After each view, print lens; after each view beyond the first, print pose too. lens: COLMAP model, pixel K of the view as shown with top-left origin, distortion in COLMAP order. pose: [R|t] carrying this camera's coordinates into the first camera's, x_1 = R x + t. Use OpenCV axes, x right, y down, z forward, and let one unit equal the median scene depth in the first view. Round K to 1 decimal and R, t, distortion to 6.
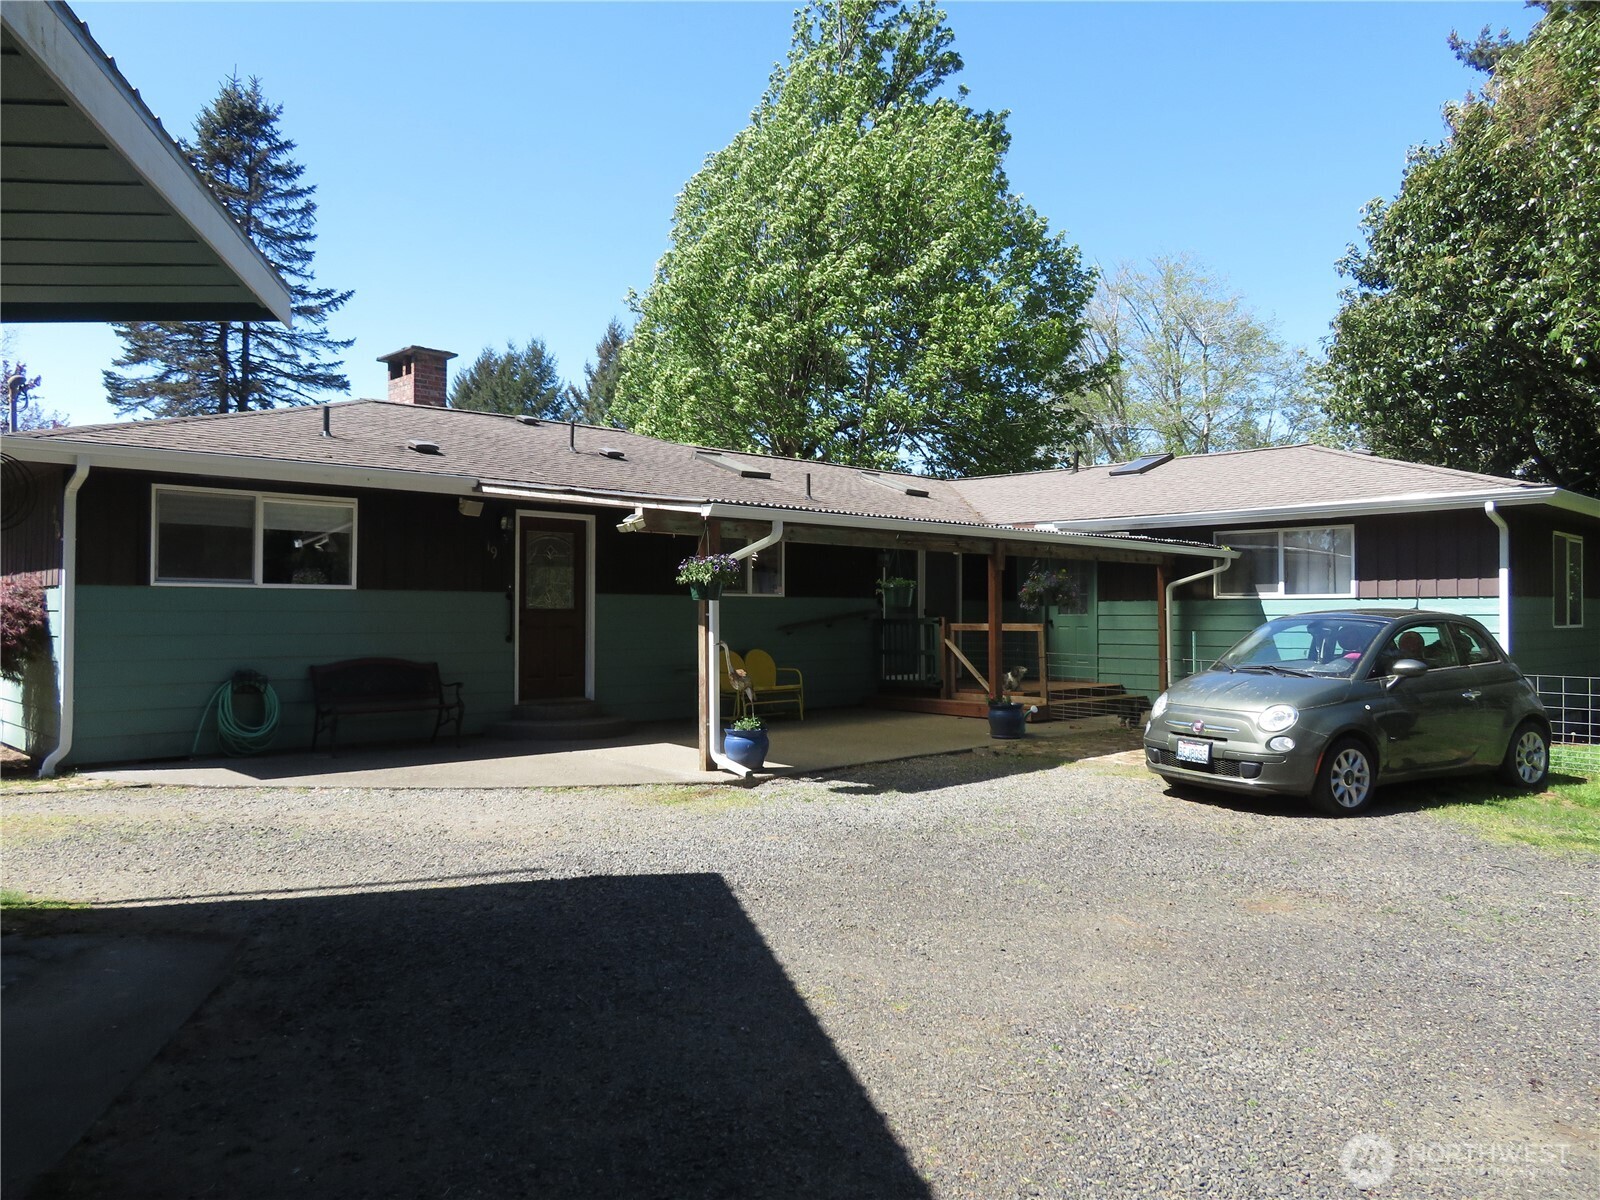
lens RADIAL K [[1149.6, 0, 830.4], [0, 1149.6, 591.1], [0, 0, 1]] dist [-0.006729, 0.001463]
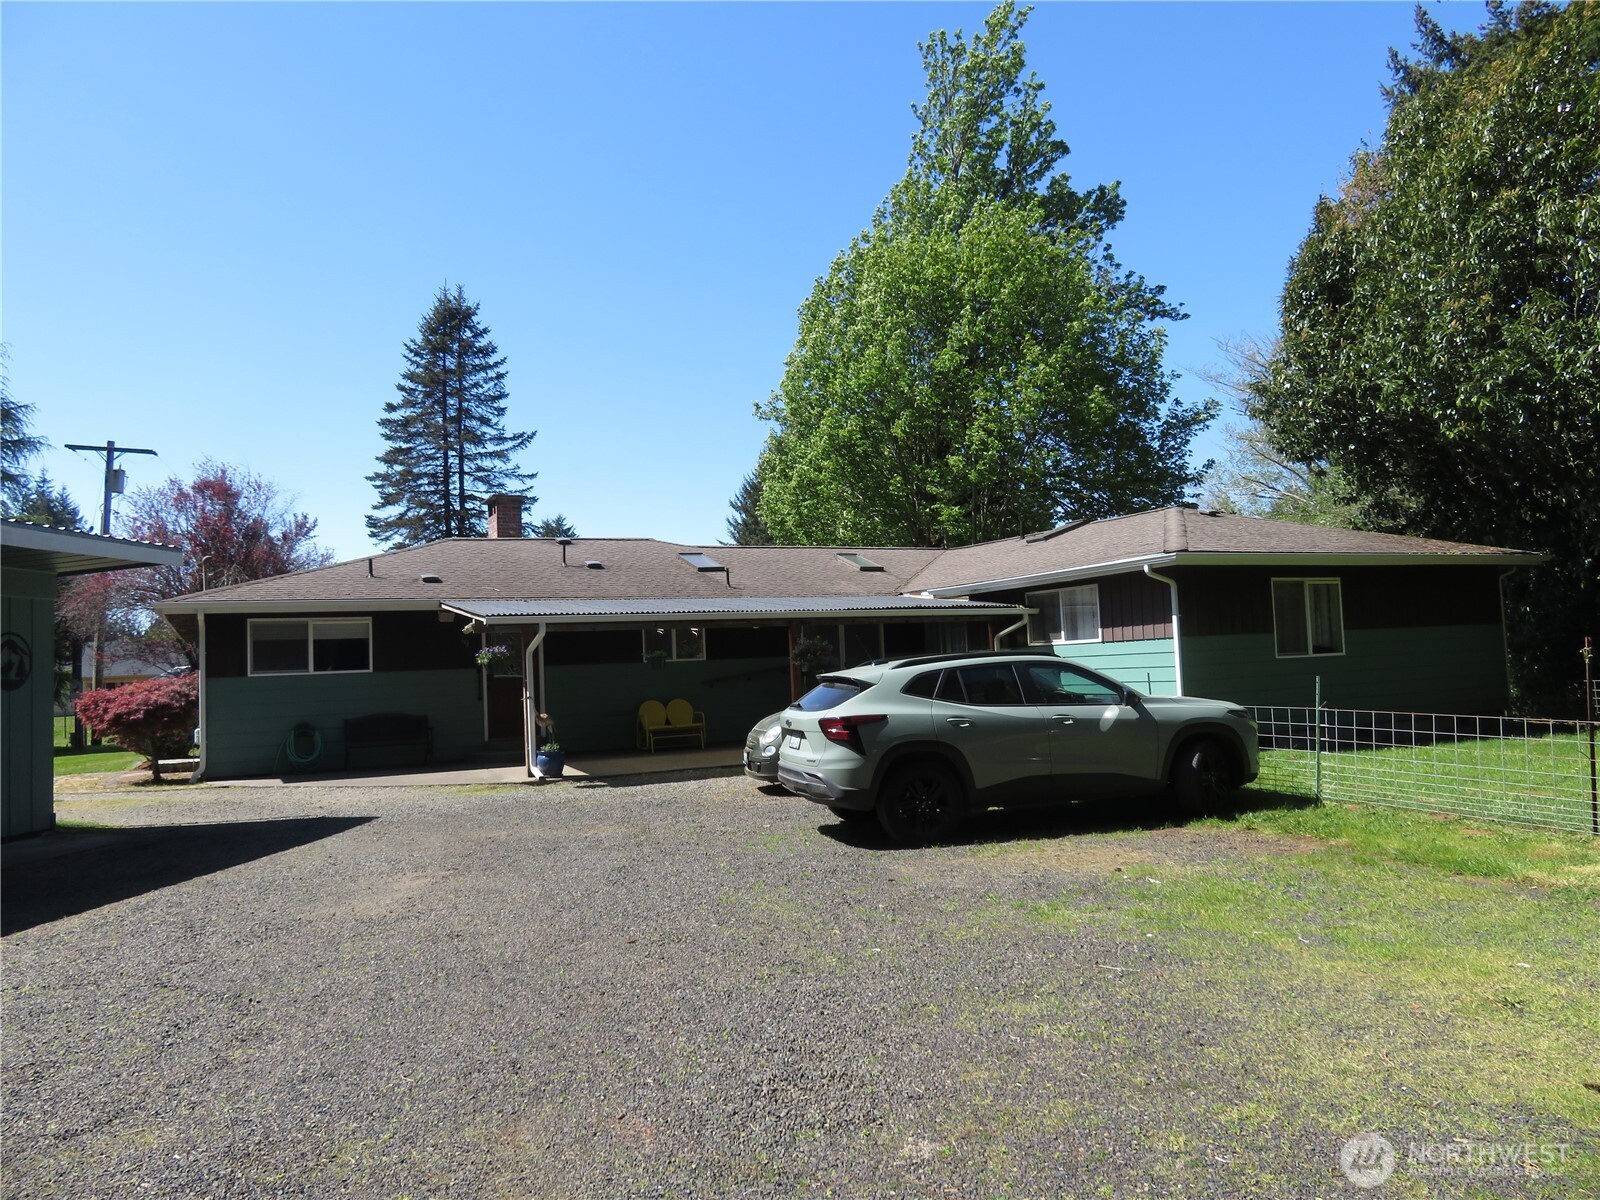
lens RADIAL K [[1152.3, 0, 800.0], [0, 1152.3, 600.0], [0, 0, 1]] dist [0.001294, 0.002199]
pose [[0.946591, -0.060274, -0.316752, 0.674253], [0.049808, 0.997915, -0.041042, -0.005975], [0.318565, 0.023073, 0.947620, -0.356954]]
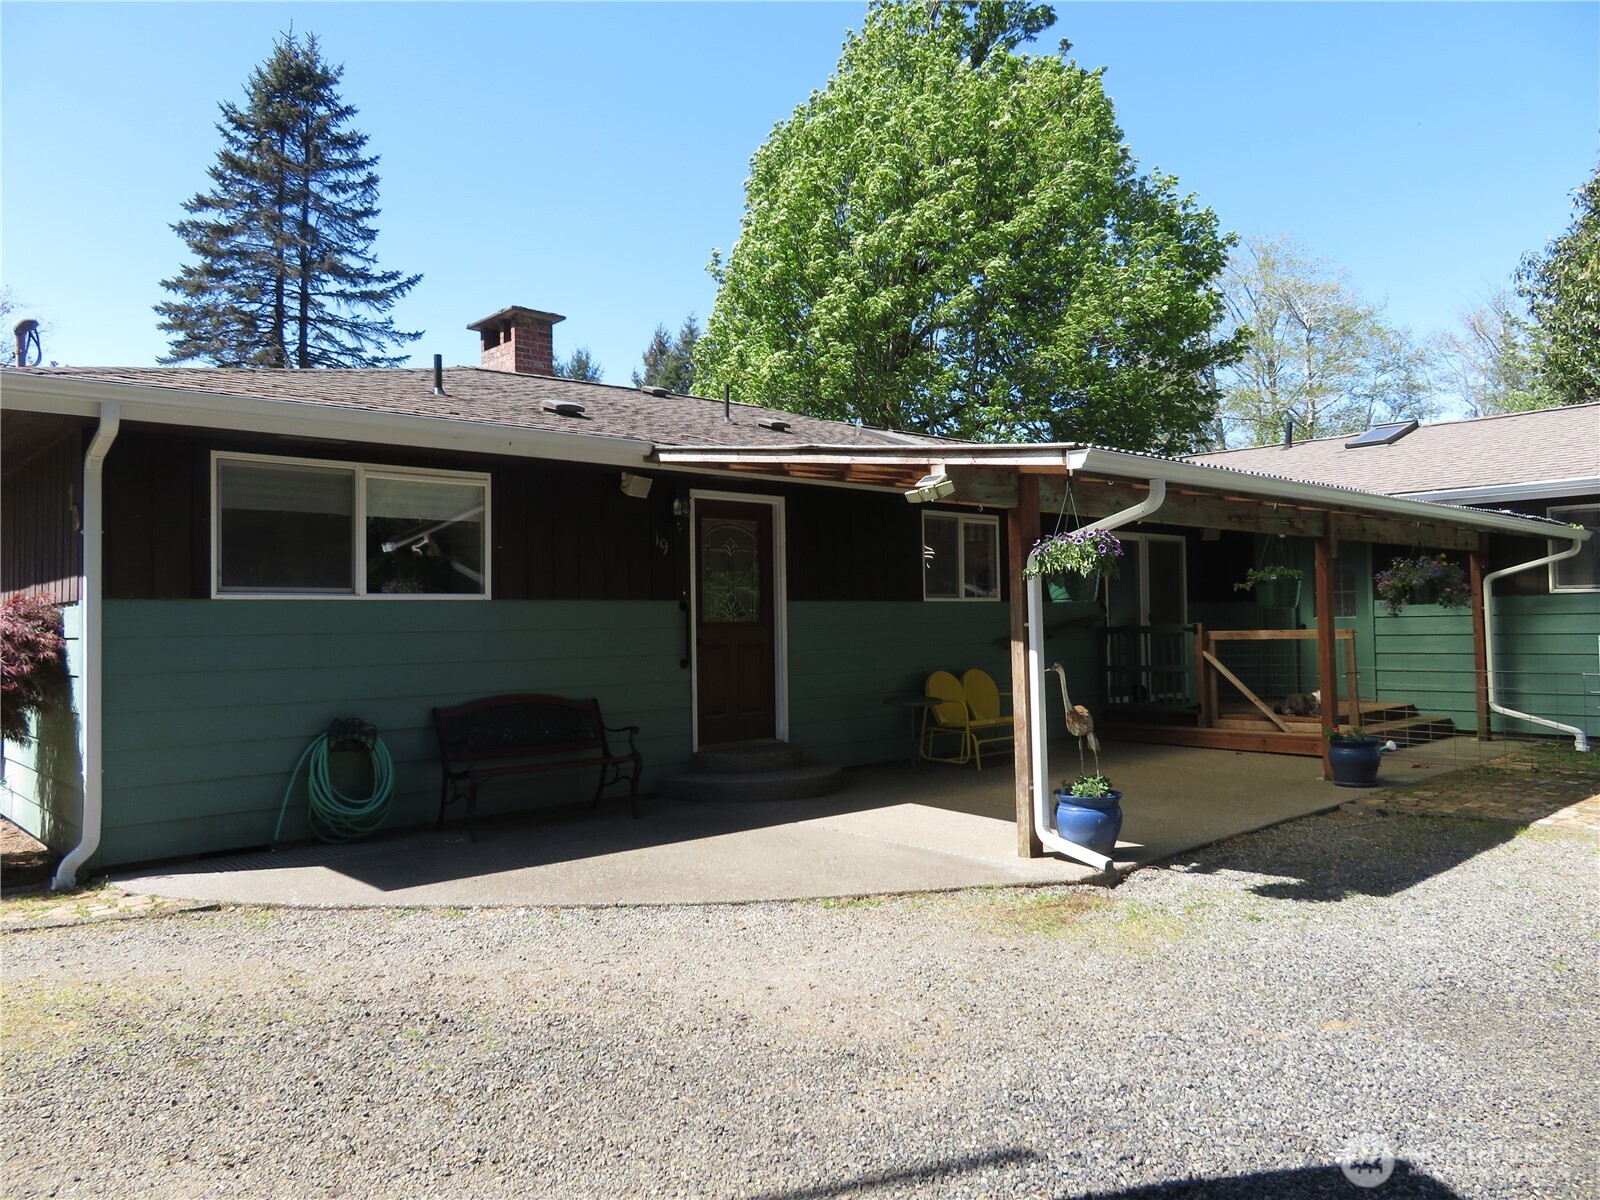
lens RADIAL K [[1149.6, 0, 830.4], [0, 1149.6, 591.1], [0, 0, 1]] dist [-0.006729, 0.001463]
pose [[0.999300, -0.020709, -0.031165, -0.174090], [0.020429, 0.999748, -0.009304, 0.003960], [0.031350, 0.008661, 0.999471, 0.281588]]
